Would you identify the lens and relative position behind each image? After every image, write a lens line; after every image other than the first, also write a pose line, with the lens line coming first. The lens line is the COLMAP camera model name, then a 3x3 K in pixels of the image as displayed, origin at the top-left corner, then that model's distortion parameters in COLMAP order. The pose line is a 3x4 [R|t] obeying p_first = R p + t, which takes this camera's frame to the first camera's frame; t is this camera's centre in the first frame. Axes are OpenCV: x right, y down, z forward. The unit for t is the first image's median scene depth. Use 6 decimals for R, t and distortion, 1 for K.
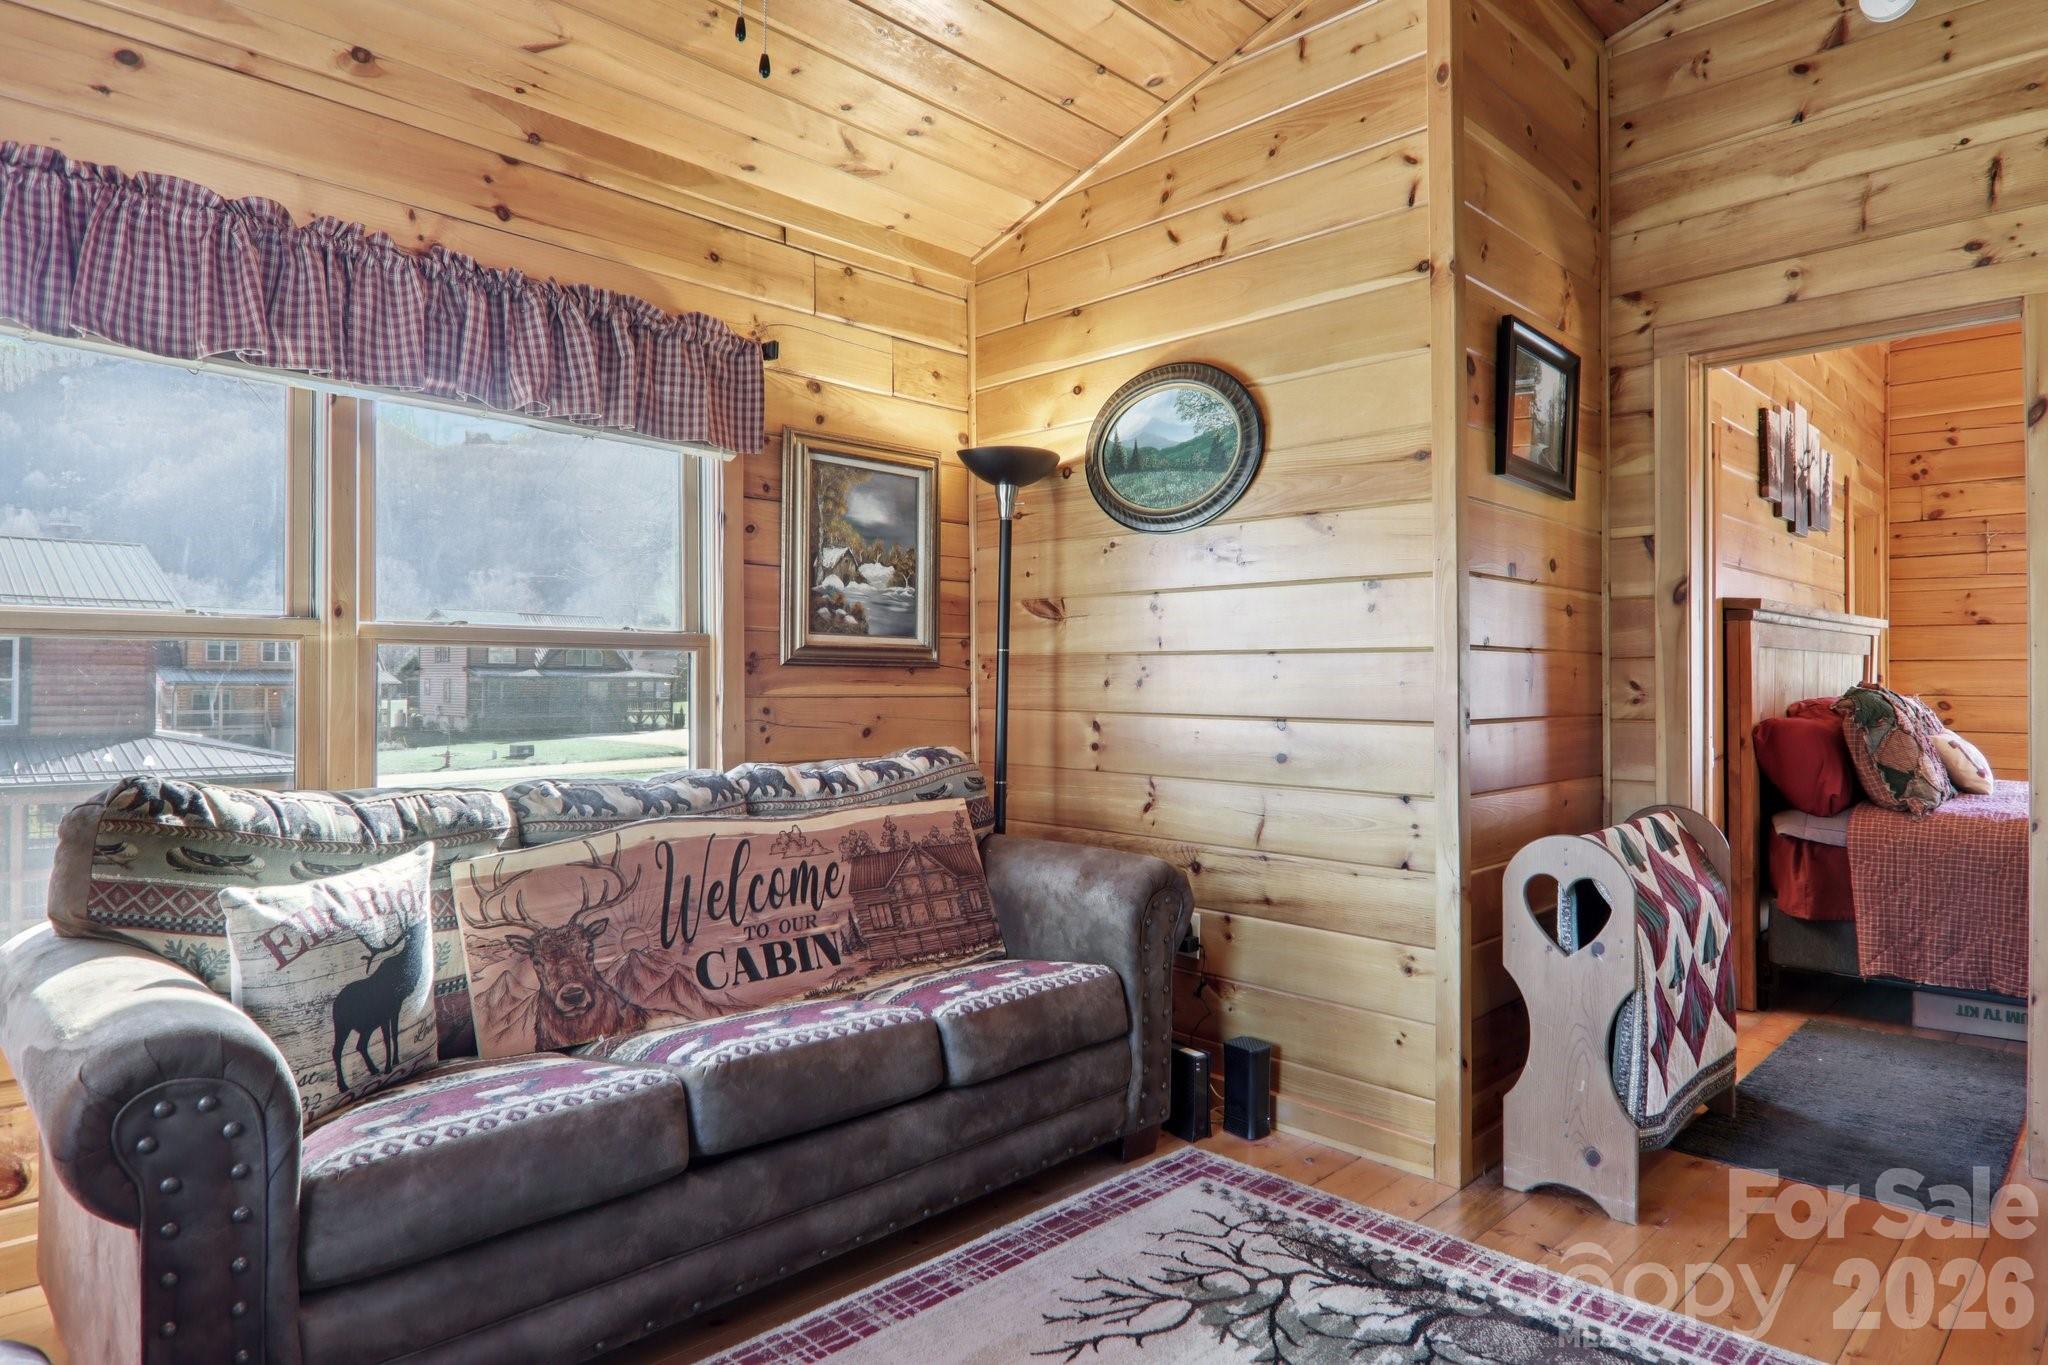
lens RADIAL K [[1180.0, 0, 1024.0], [0, 1180.0, 682.5], [0, 0, 1]] dist [0.003770, -0.021525]
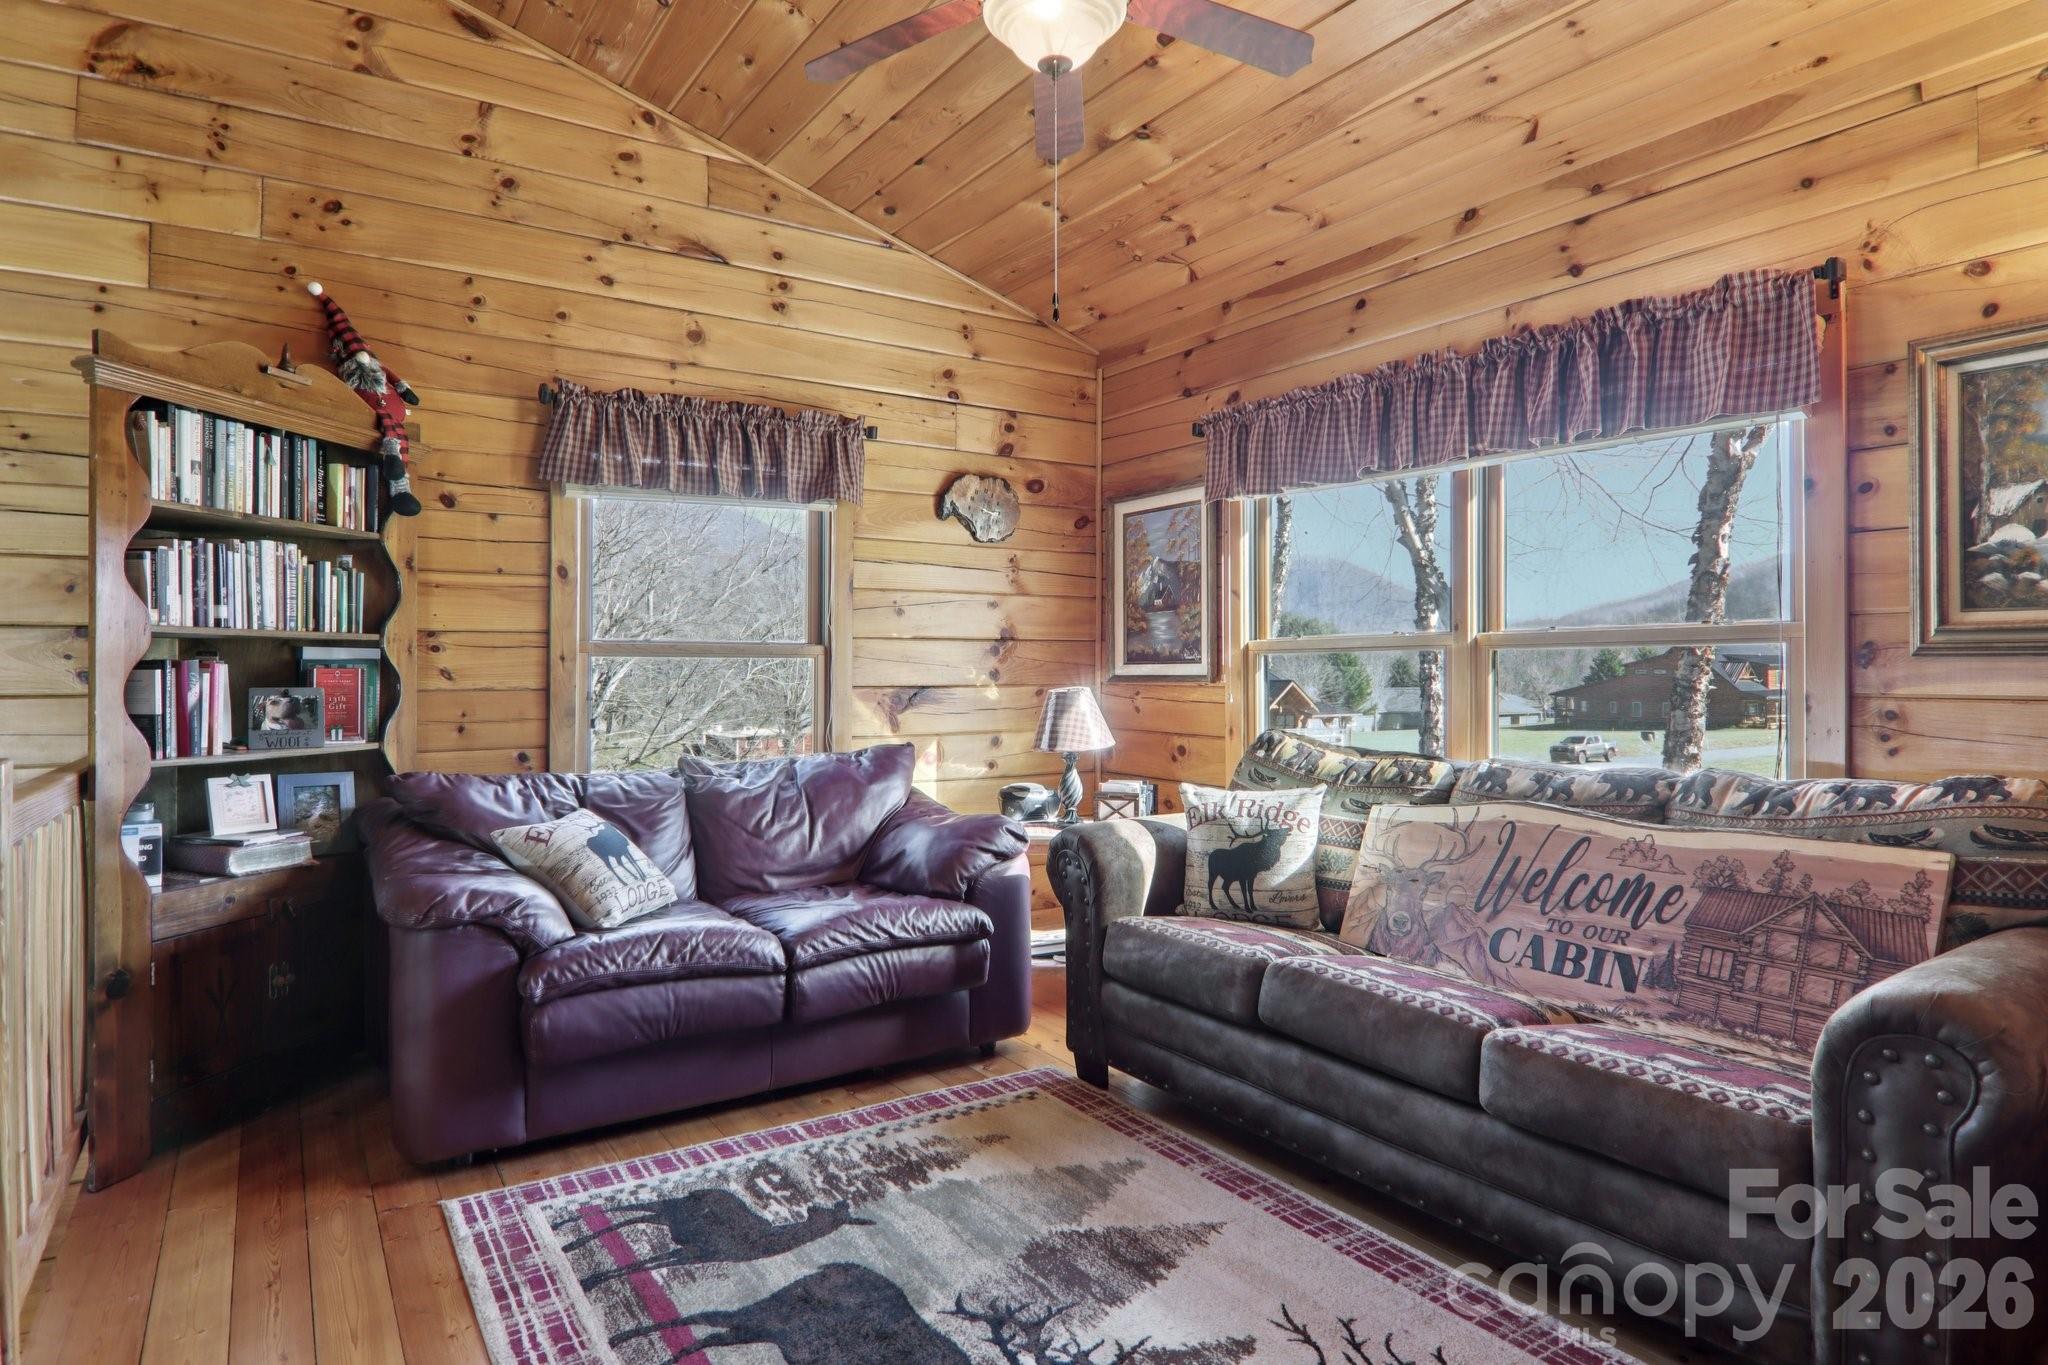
lens RADIAL K [[1180.0, 0, 1024.0], [0, 1180.0, 682.5], [0, 0, 1]] dist [0.003770, -0.021525]
pose [[-0.218383, 0.001032, -0.975863, 0.817744], [-0.003539, 0.999992, 0.001849, 0.003639], [0.975857, 0.003857, -0.218377, 0.745331]]
